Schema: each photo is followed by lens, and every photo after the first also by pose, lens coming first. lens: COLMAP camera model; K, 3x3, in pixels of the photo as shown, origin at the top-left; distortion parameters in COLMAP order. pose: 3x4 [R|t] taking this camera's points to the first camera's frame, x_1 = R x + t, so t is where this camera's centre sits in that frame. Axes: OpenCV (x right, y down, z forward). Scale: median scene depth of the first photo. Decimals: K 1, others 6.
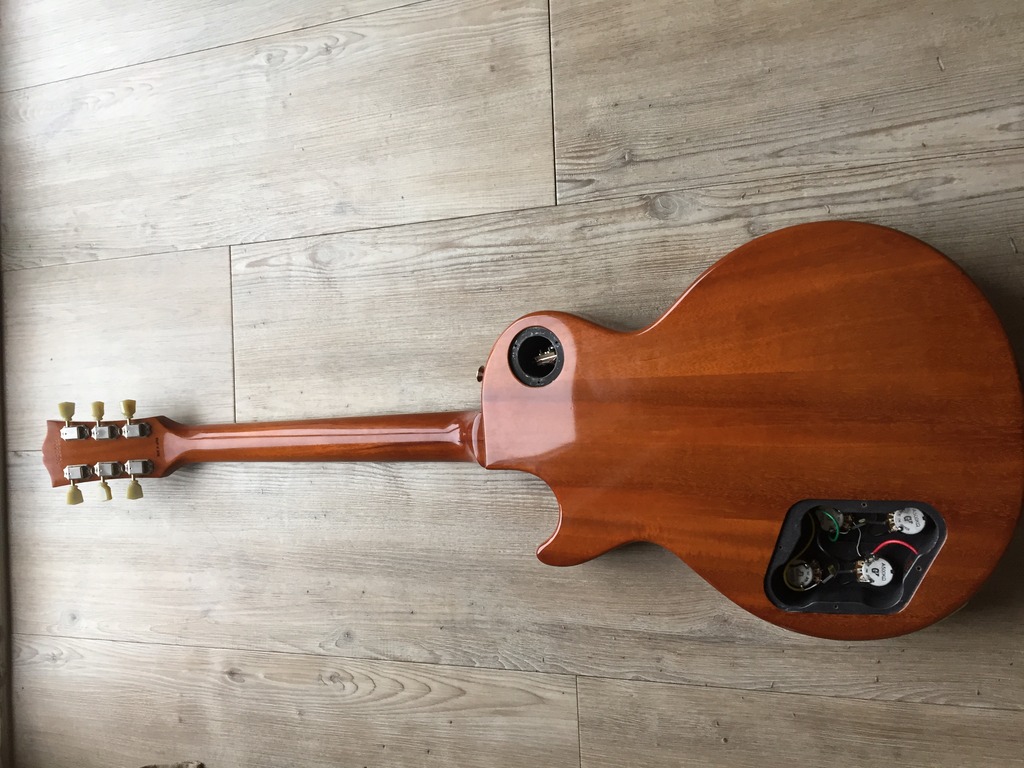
lens RADIAL K [[879.3, 0, 509.2], [0, 879.3, 385.0], [0, 0, 1]] dist [0.078326, -0.114887]
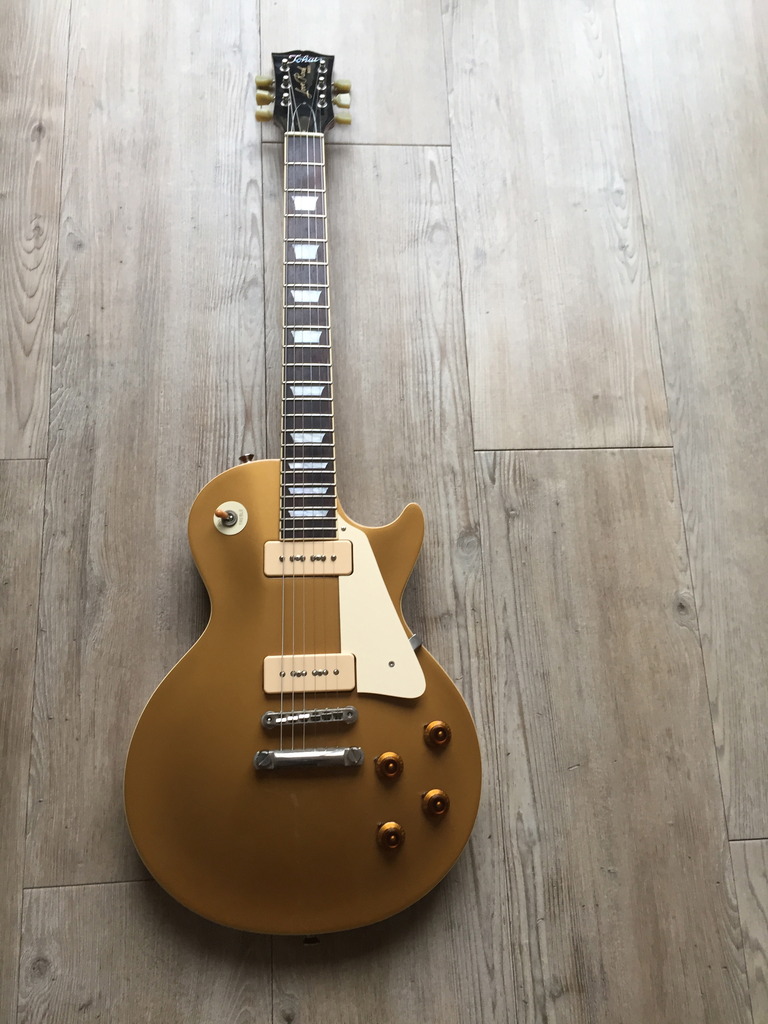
lens RADIAL K [[879.3, 0, 388.2], [0, 879.3, 519.0], [0, 0, 1]] dist [0.078326, -0.114887]
pose [[-0.023072, 0.994214, 0.104914, 0.024276], [-0.997352, -0.015650, -0.071028, -0.015080], [-0.068976, -0.106275, 0.991942, -0.120178]]
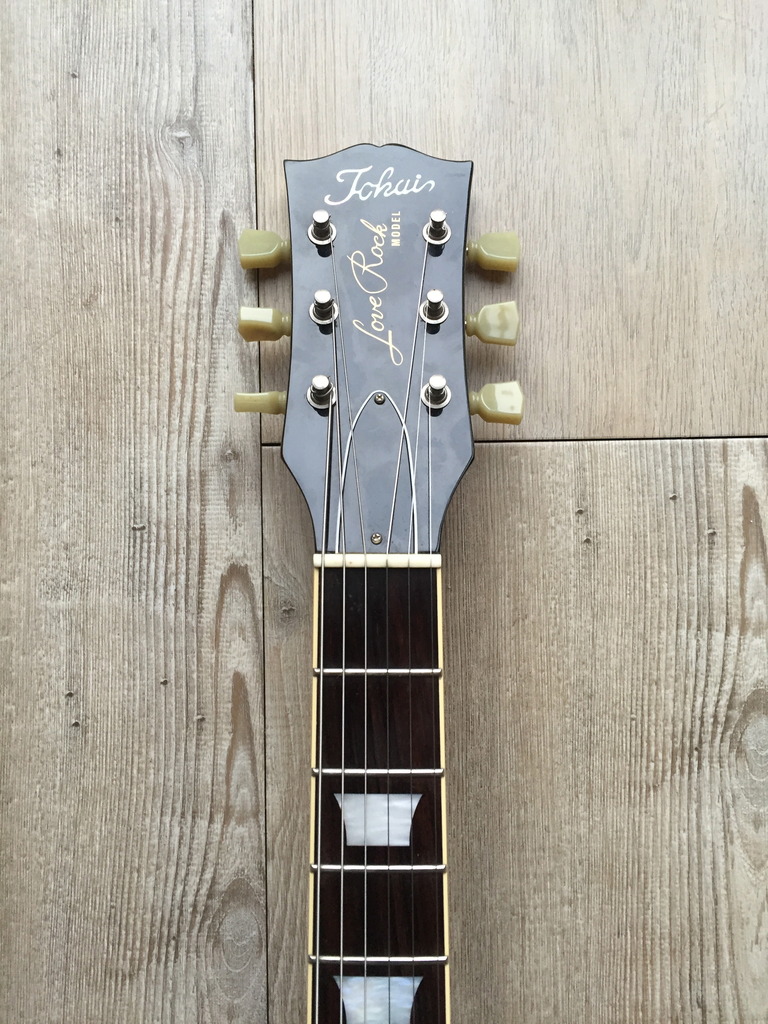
lens RADIAL K [[879.3, 0, 388.6], [0, 879.3, 504.9], [0, 0, 1]] dist [0.078326, -0.114887]
pose [[-0.016680, 0.938332, 0.345334, -0.476153], [-0.999448, -0.025574, 0.021215, 0.007627], [0.028739, -0.344790, 0.938240, 0.742679]]
